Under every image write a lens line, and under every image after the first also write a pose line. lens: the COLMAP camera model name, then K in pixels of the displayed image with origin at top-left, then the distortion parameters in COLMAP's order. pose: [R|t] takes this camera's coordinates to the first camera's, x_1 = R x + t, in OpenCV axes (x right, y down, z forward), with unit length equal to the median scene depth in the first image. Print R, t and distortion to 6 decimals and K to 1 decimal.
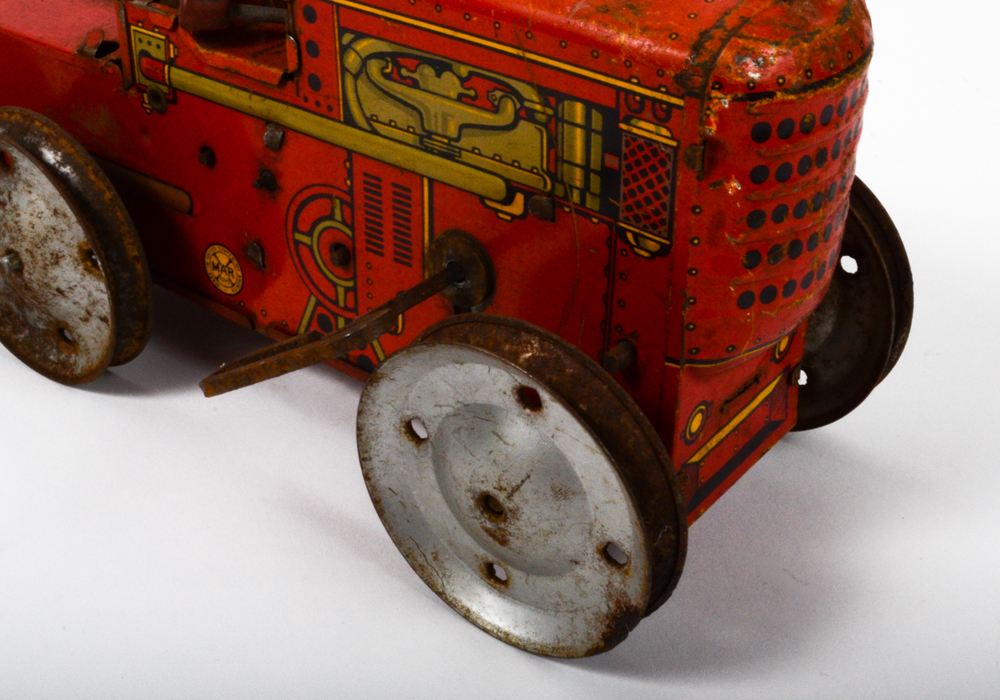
lens RADIAL K [[1661.2, 0, 500.0], [0, 1661.2, 350.0], [0, 0, 1]] dist [-0.043151, -0.109438]
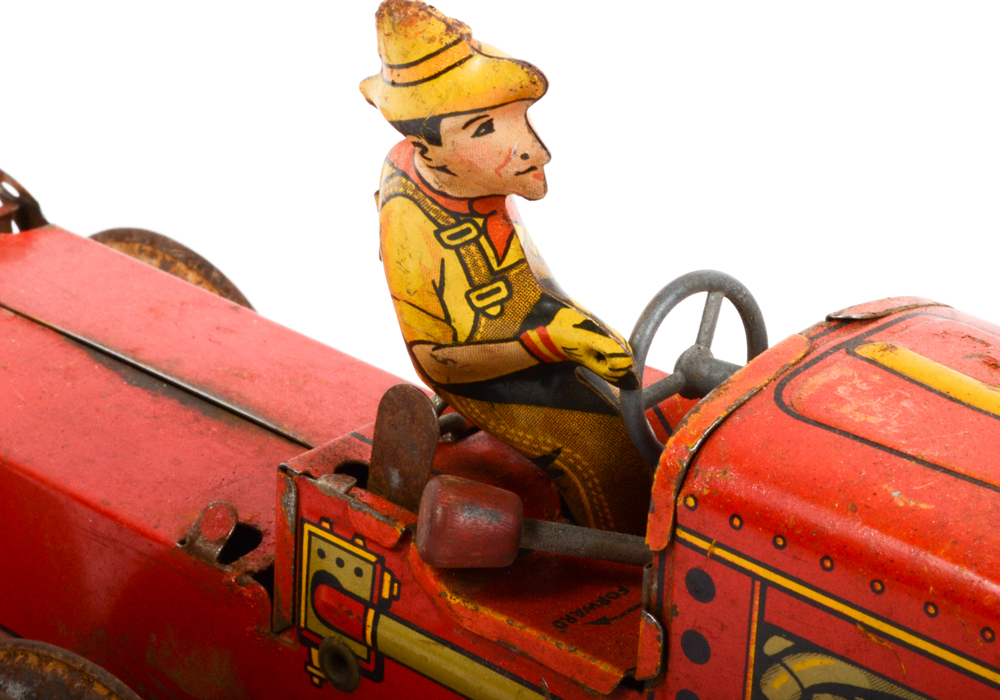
lens RADIAL K [[3097.6, 0, 500.0], [0, 3097.6, 350.0], [0, 0, 1]] dist [0.053265, -0.407979]
pose [[0.996926, 0.073947, -0.025890, -0.155900], [-0.076325, 0.991236, -0.107821, -0.165299], [0.017690, 0.109466, 0.993833, 0.037355]]
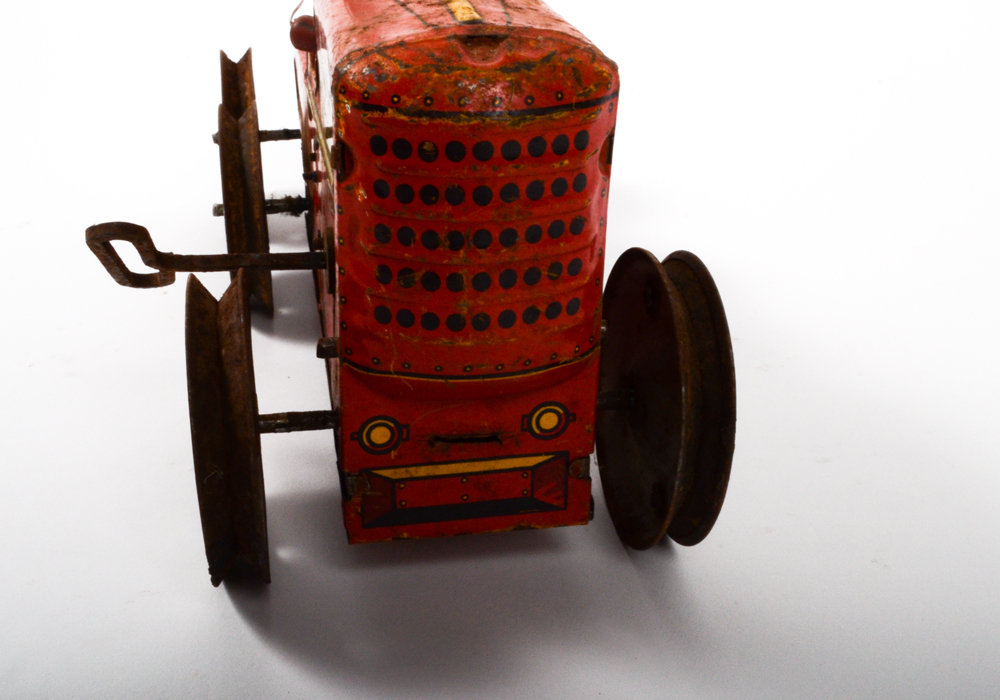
lens RADIAL K [[1334.5, 0, 465.3], [0, 1334.5, 349.9], [0, 0, 1]] dist [-0.008144, -0.003628]
pose [[0.732642, 0.289078, -0.616174, 0.650587], [-0.373868, 0.927434, -0.009430, -0.019070], [0.568735, 0.237276, 0.787554, 0.330382]]
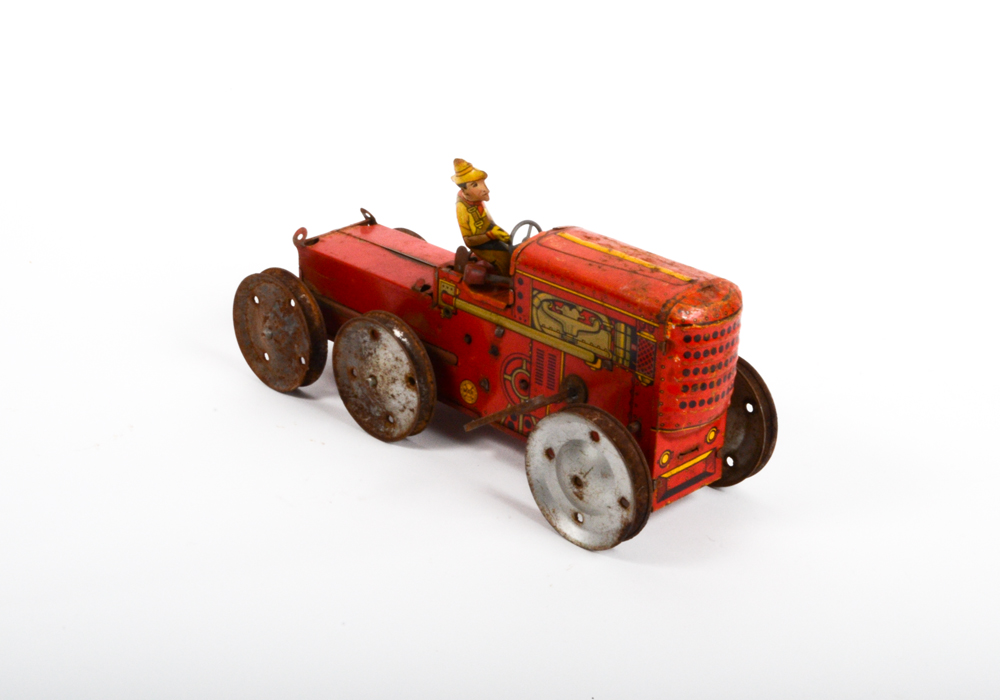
lens RADIAL K [[2169.3, 0, 500.0], [0, 2169.3, 350.0], [0, 0, 1]] dist [-0.004671, -0.017958]
pose [[0.992752, 0.074202, -0.094543, 0.161163], [-0.087946, 0.984665, -0.150668, 0.373220], [0.081914, 0.157891, 0.984053, -2.089590]]
